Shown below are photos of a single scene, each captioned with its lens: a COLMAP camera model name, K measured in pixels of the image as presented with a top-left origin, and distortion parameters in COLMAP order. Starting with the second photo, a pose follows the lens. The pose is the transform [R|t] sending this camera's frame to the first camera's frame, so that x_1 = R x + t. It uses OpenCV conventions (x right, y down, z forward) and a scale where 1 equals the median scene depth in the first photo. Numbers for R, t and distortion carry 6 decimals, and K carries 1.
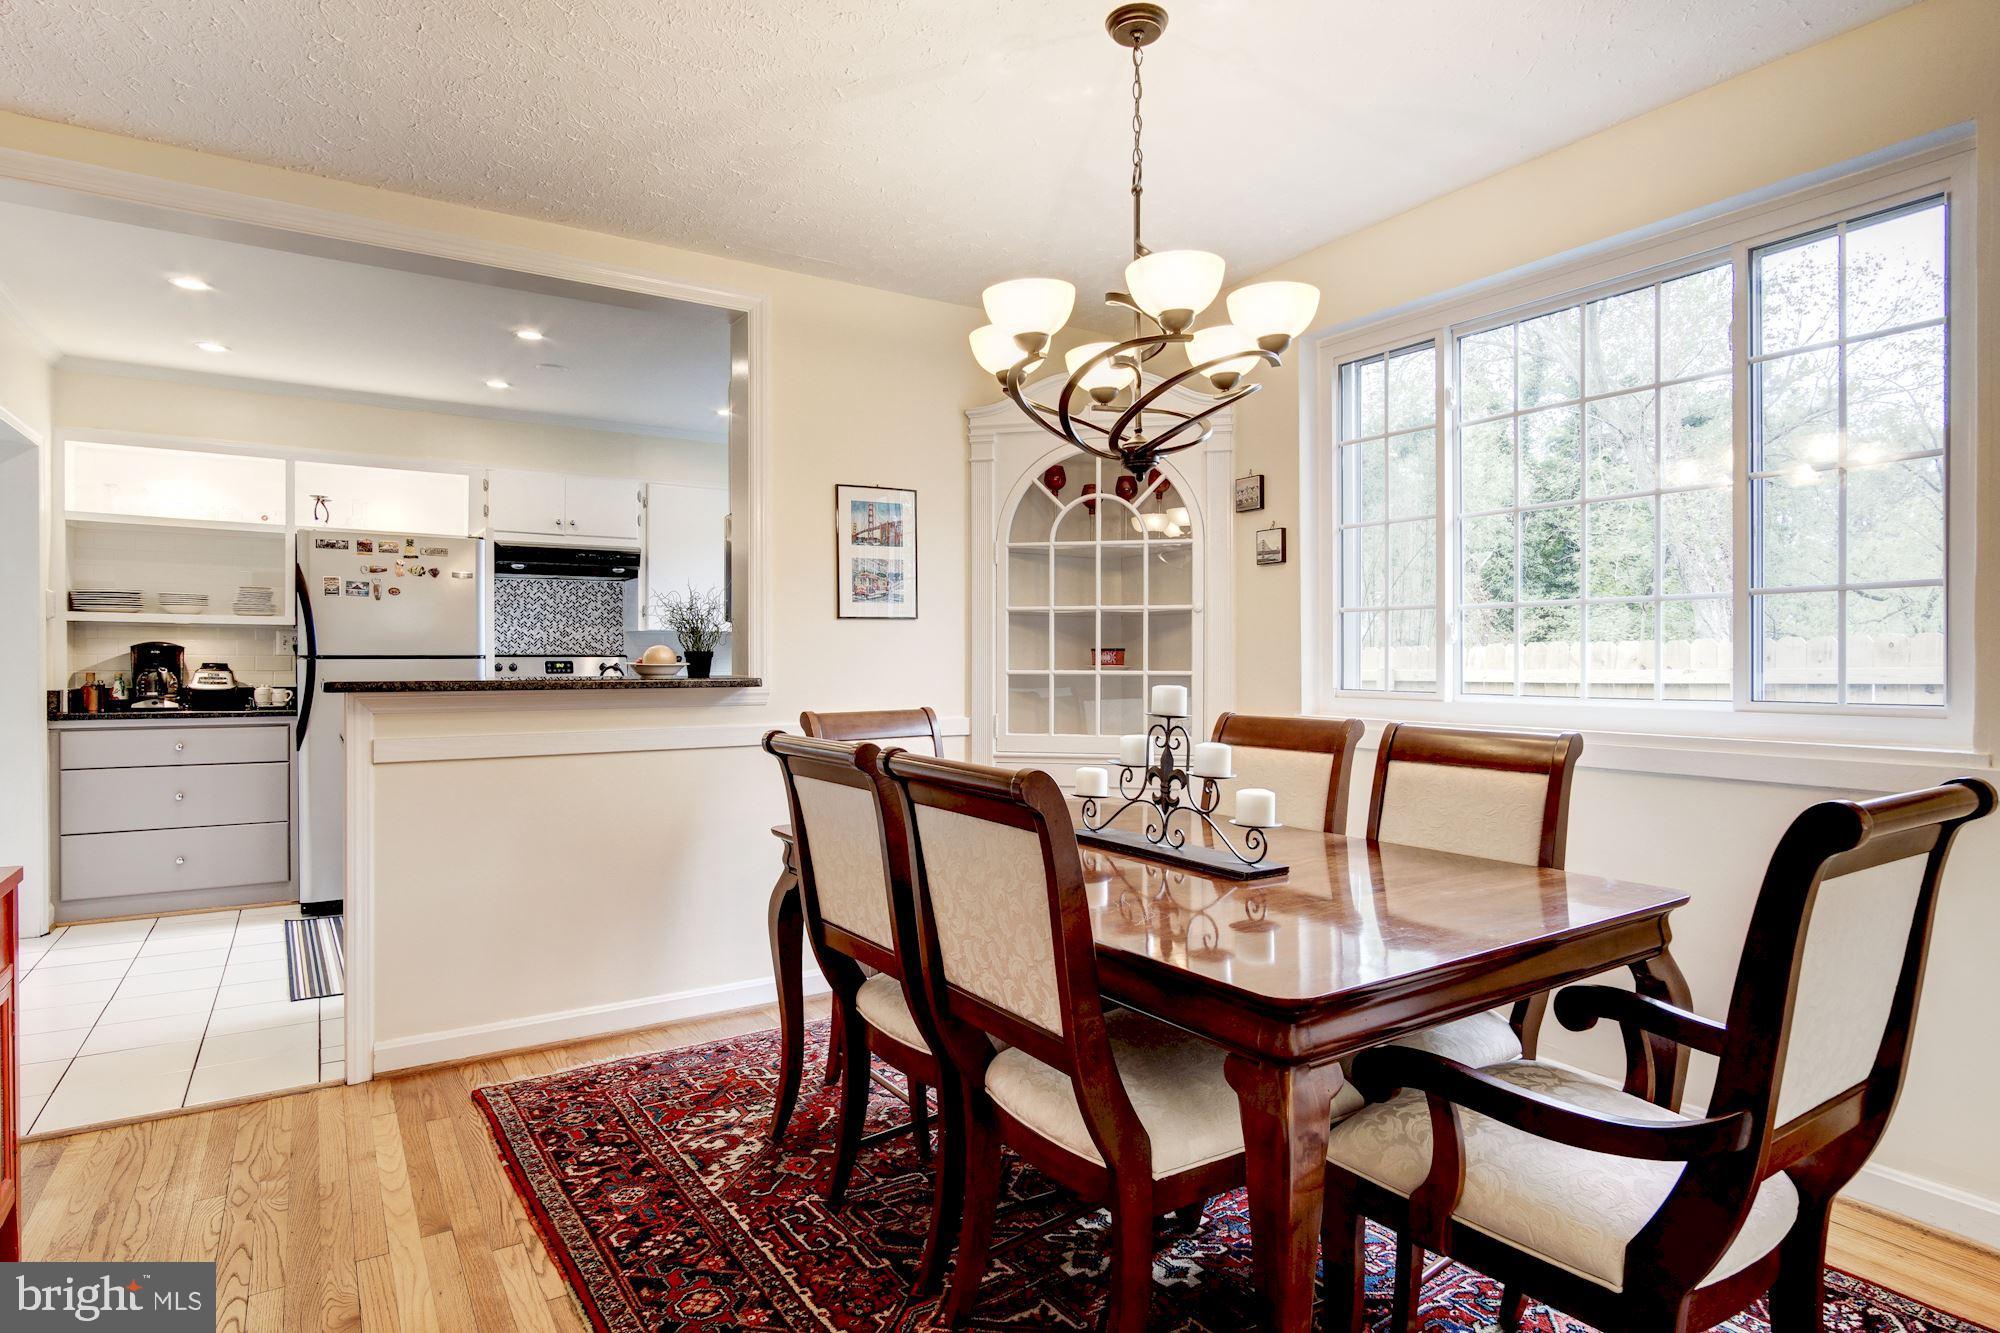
lens RADIAL K [[1069.3, 0, 987.5], [0, 1069.3, 667.0], [0, 0, 1]] dist [-0.014569, 0.004945]
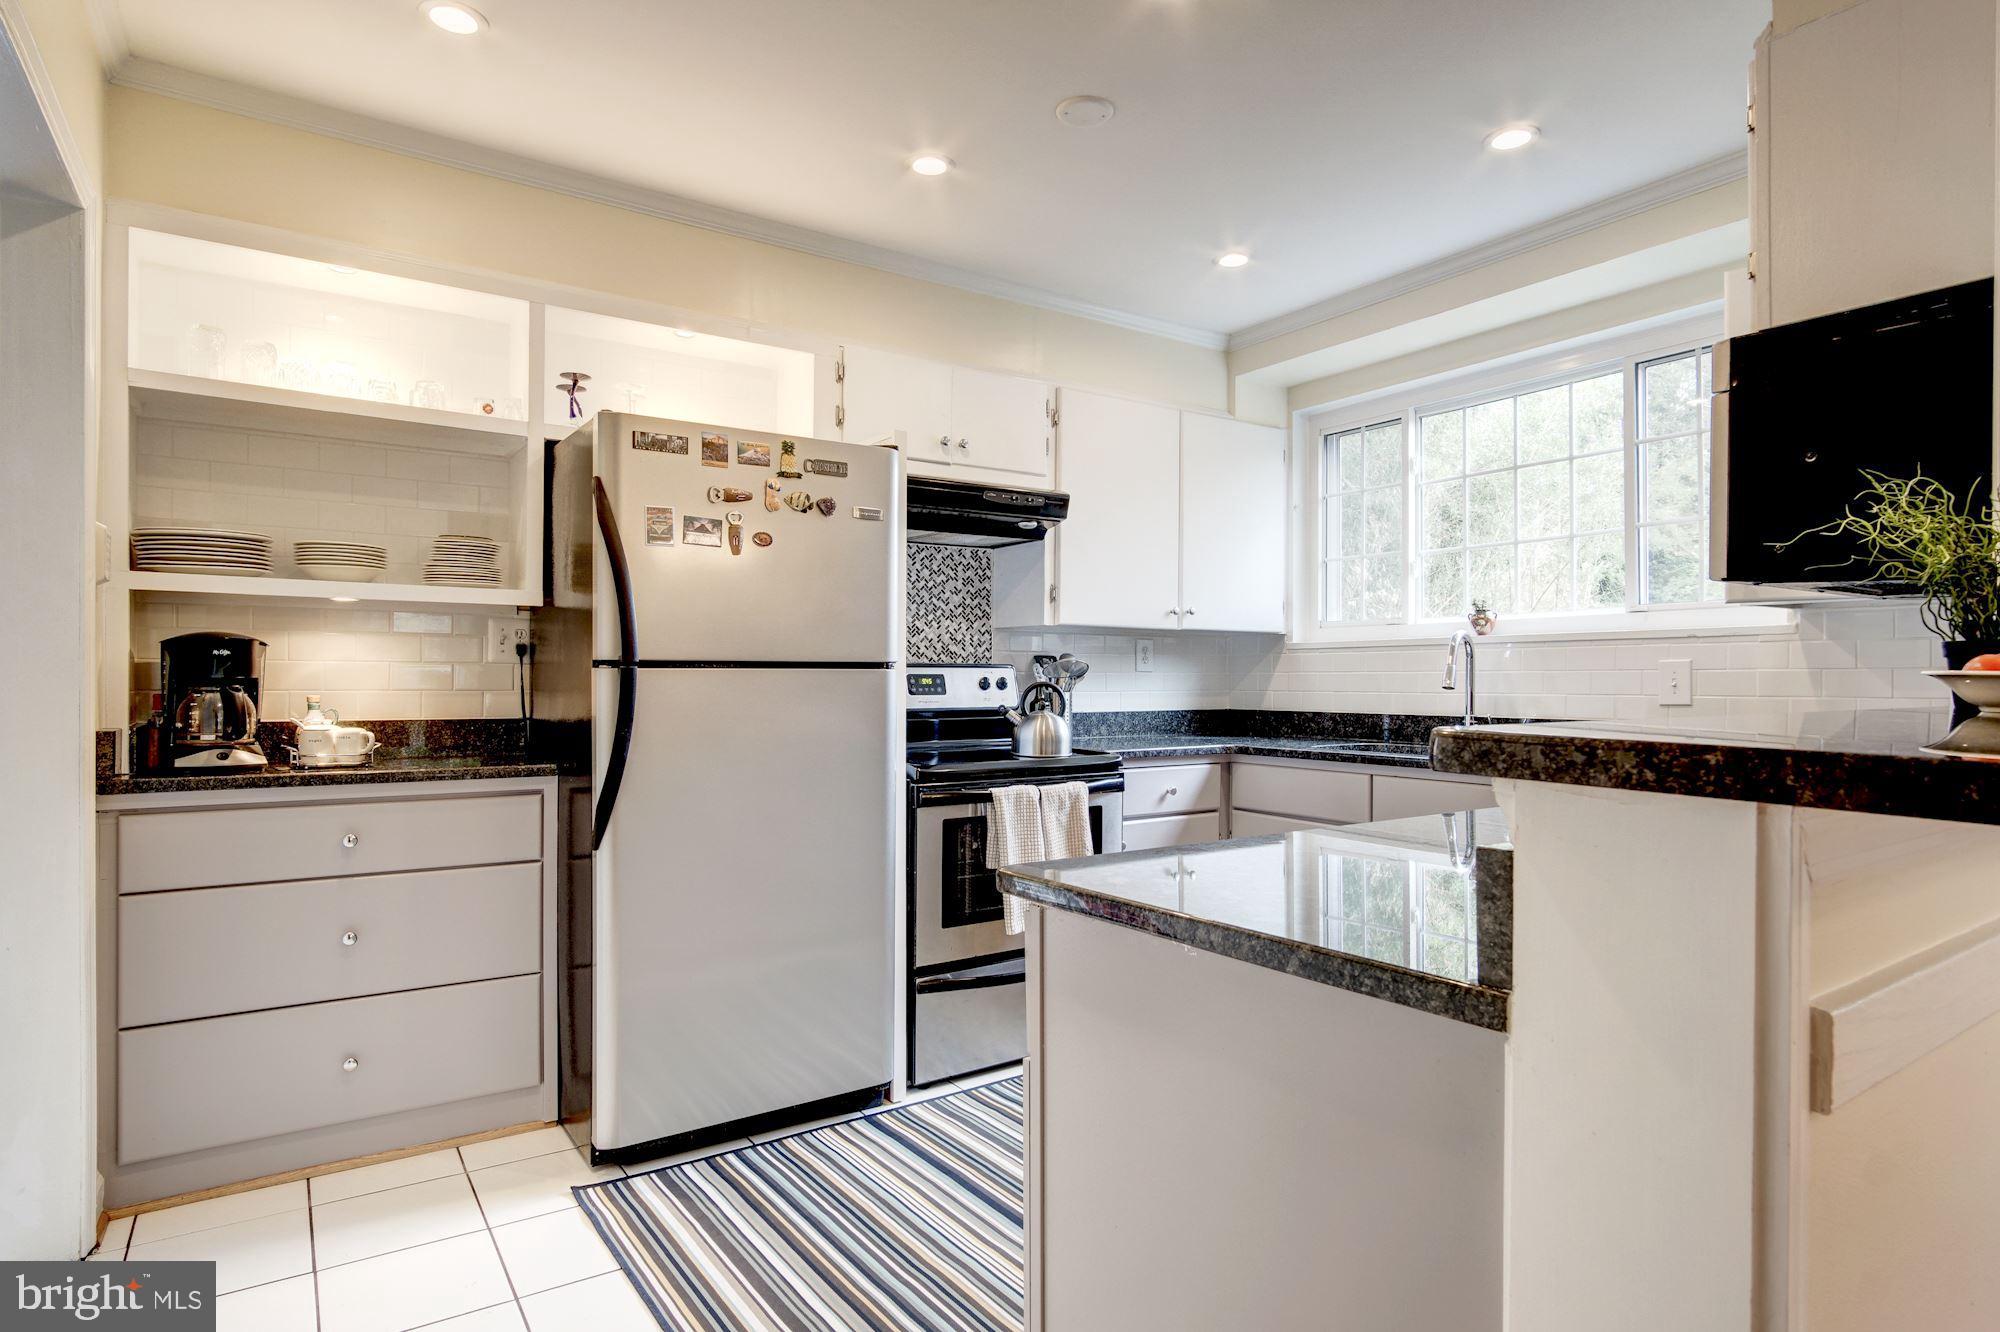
lens RADIAL K [[1069.3, 0, 1002.4], [0, 1069.3, 676.0], [0, 0, 1]] dist [-0.014569, 0.004945]
pose [[0.999701, 0.002838, 0.024286, -0.453315], [-0.002671, 0.999973, -0.006910, -0.000361], [-0.024305, 0.006843, 0.999681, 0.474068]]
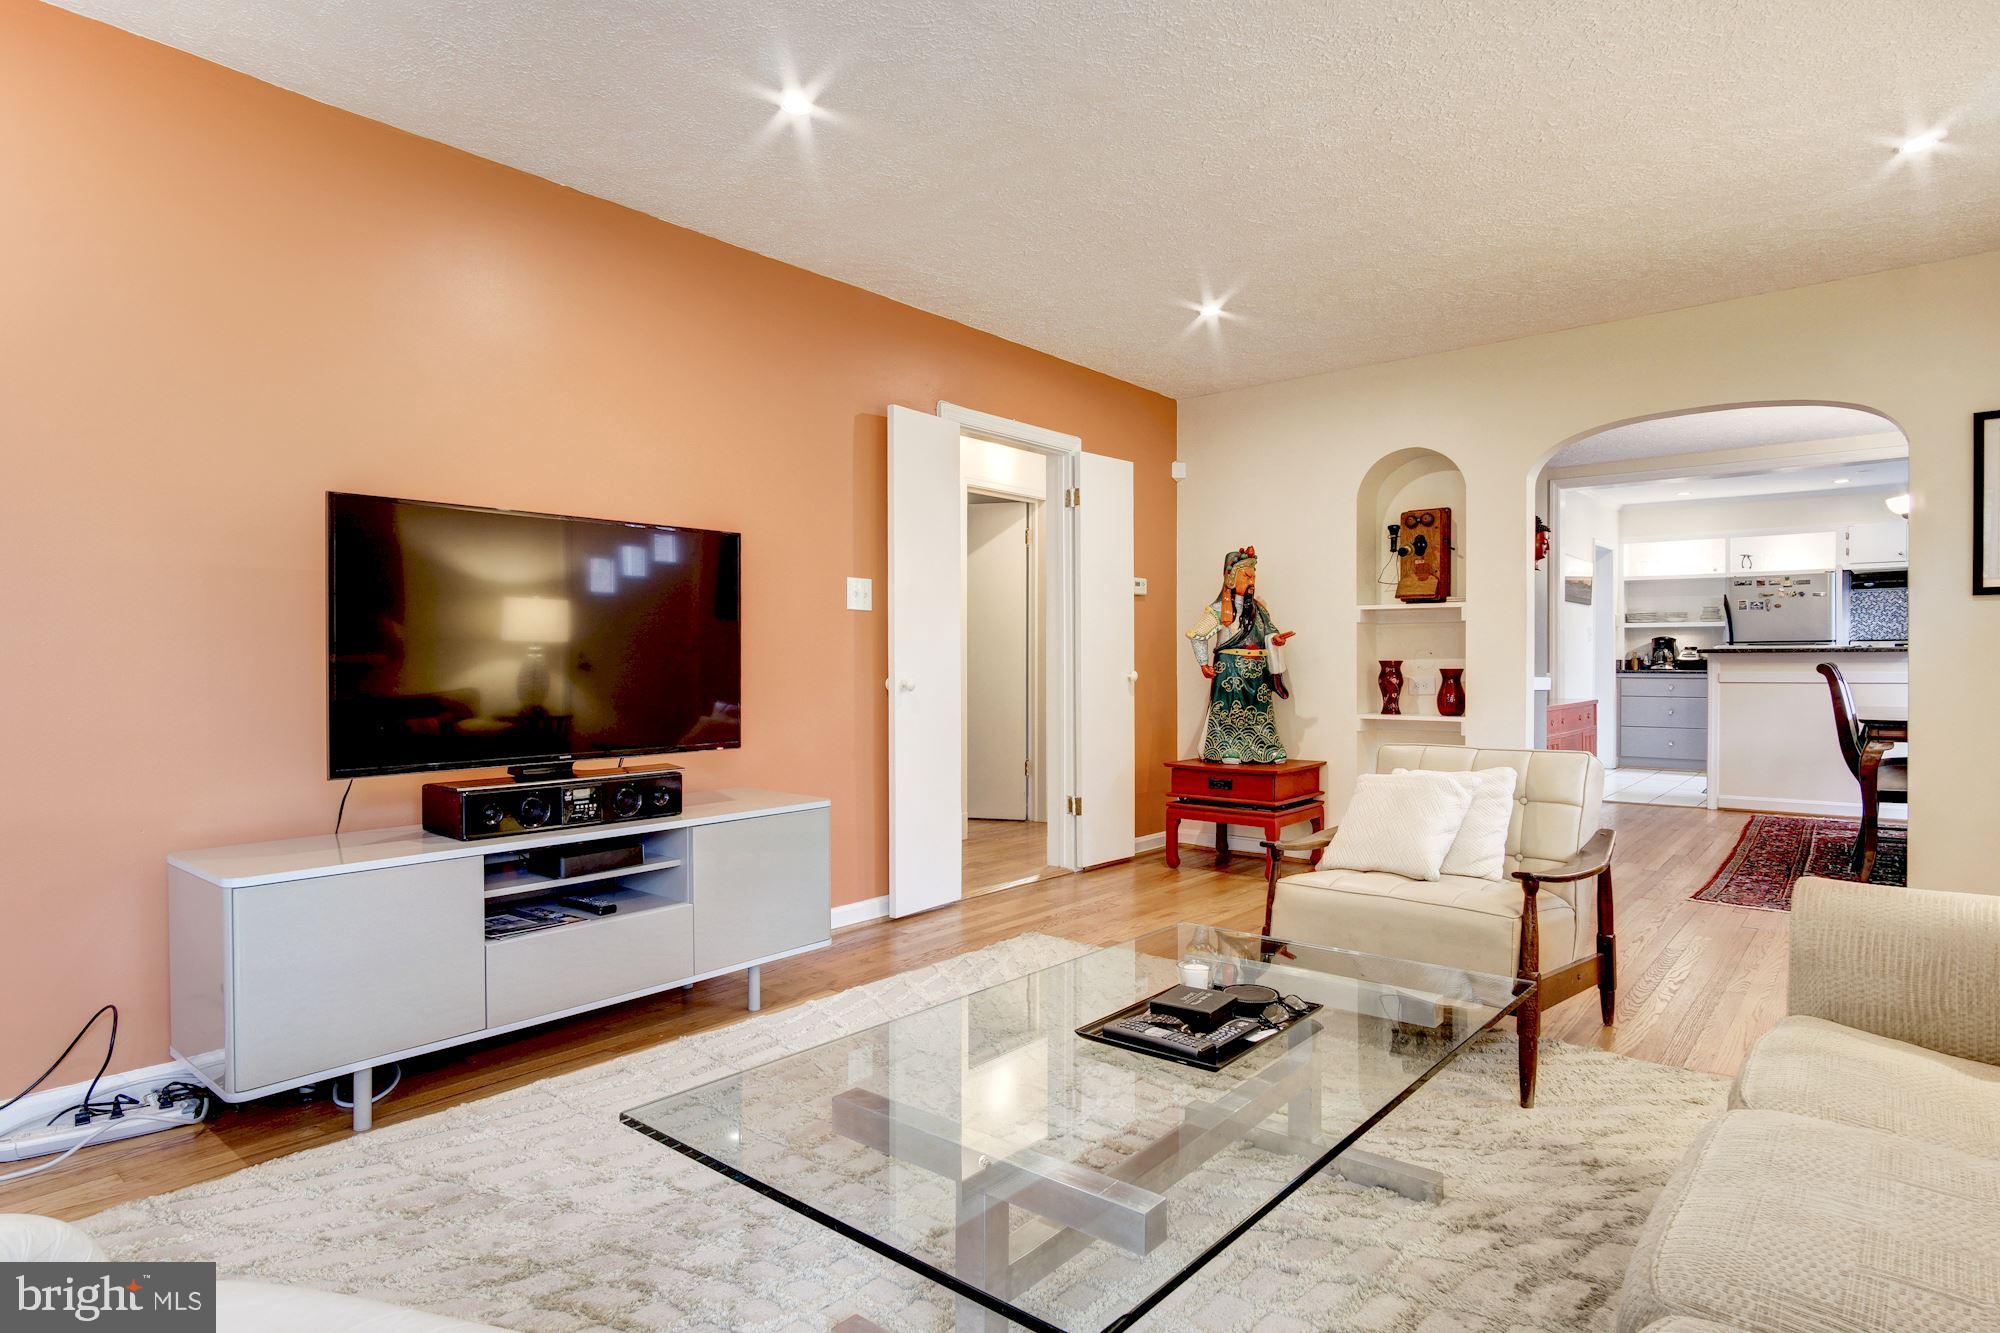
lens RADIAL K [[1069.3, 0, 1008.8], [0, 1069.3, 651.4], [0, 0, 1]] dist [-0.014569, 0.004945]
pose [[0.297533, -0.010180, -0.954657, 0.796458], [0.003277, 0.999948, -0.009642, 0.020215], [0.954706, -0.000259, 0.297550, -0.809813]]
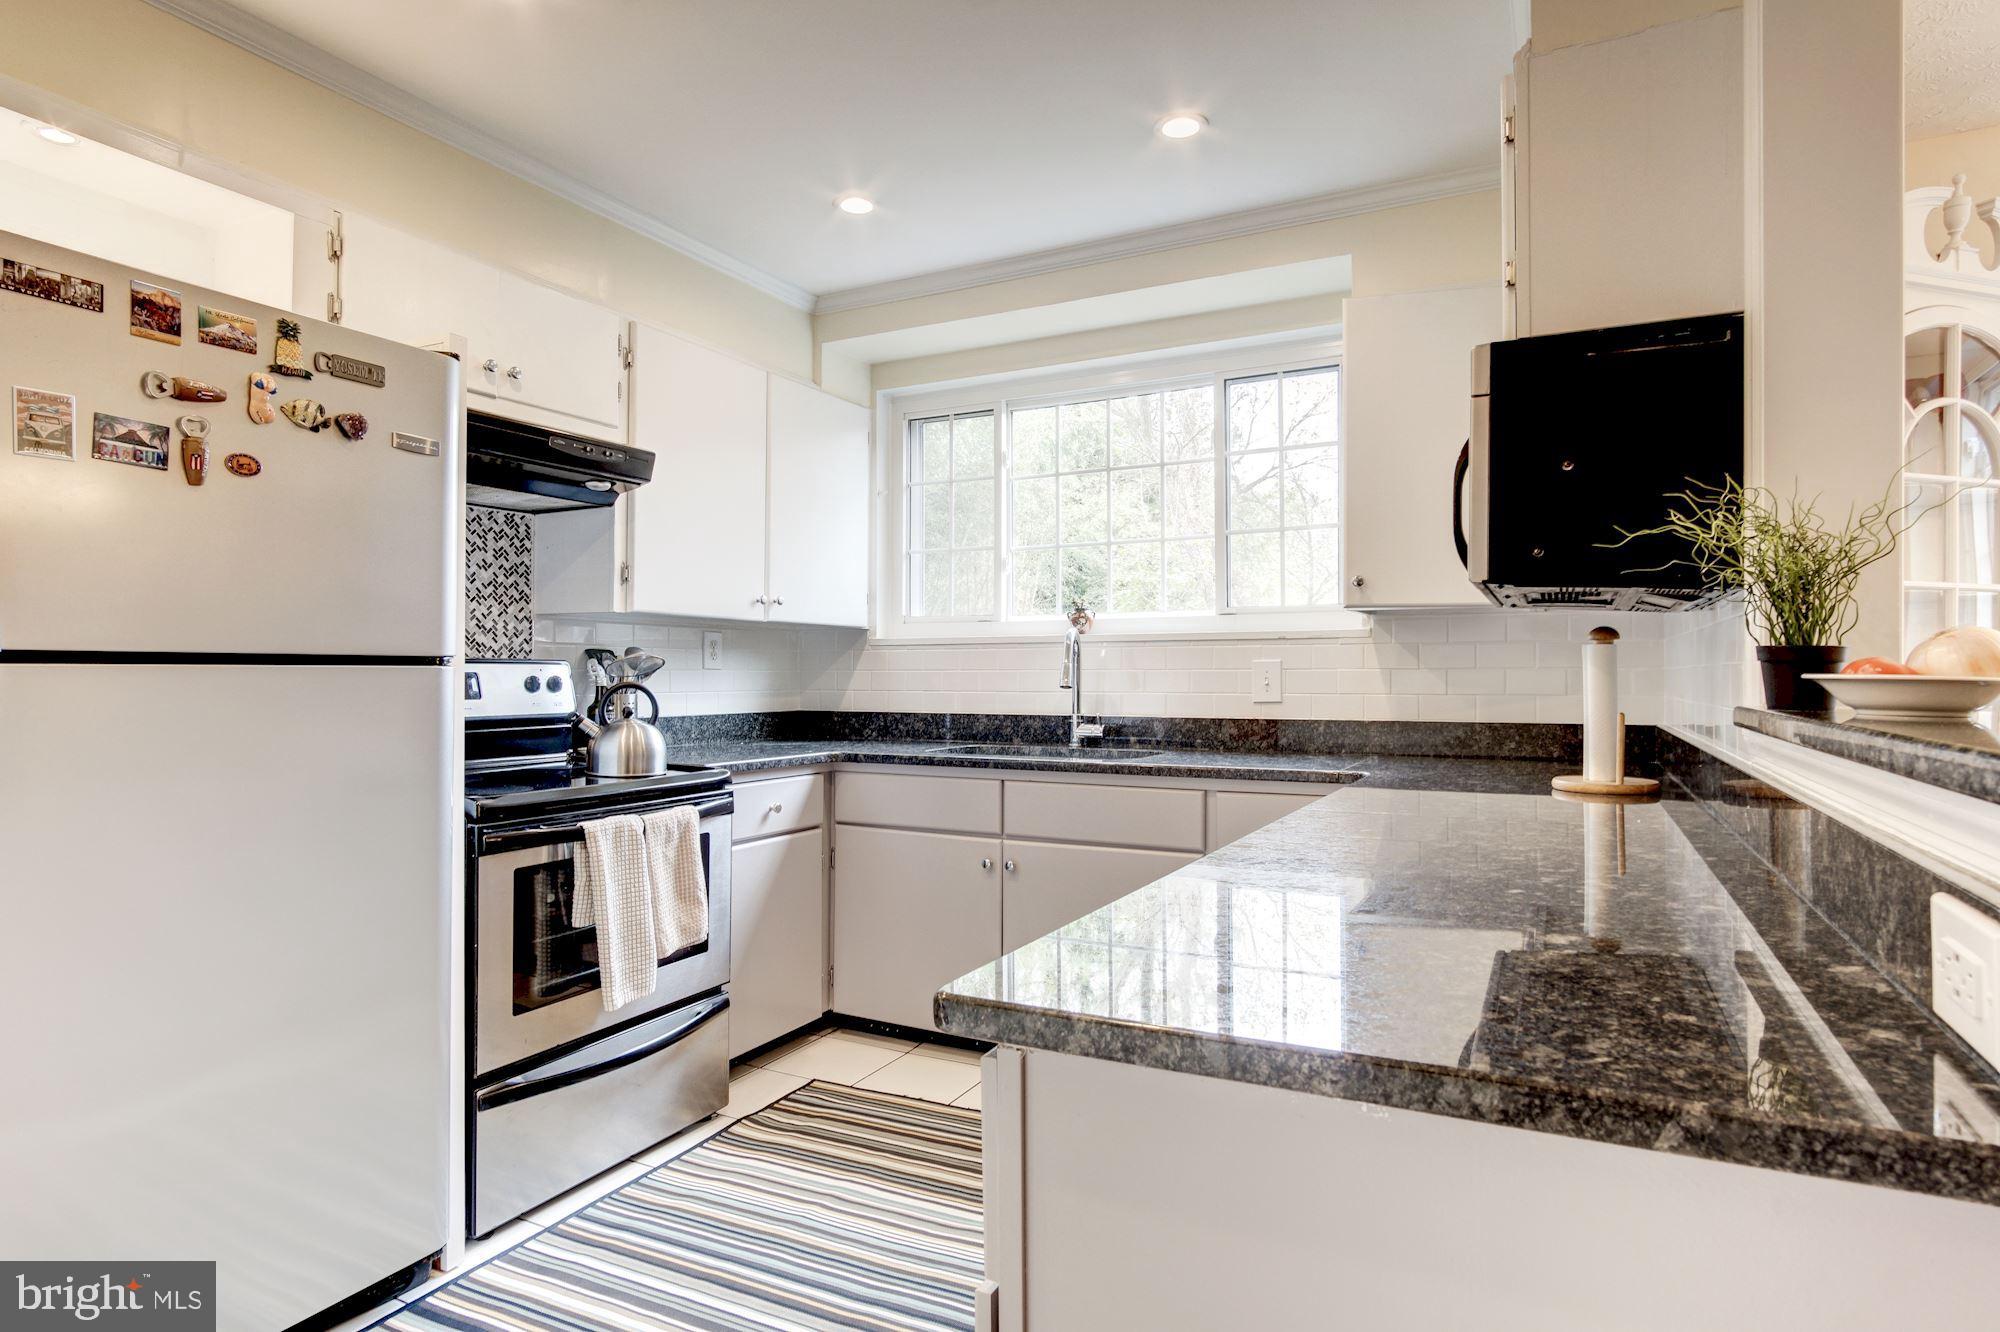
lens RADIAL K [[1069.3, 0, 1008.4], [0, 1069.3, 669.1], [0, 0, 1]] dist [-0.014569, 0.004945]
pose [[0.863426, 0.005122, 0.504450, -0.518782], [0.000221, 0.999945, -0.010532, -0.002381], [-0.504476, 0.009205, 0.863377, 0.588059]]
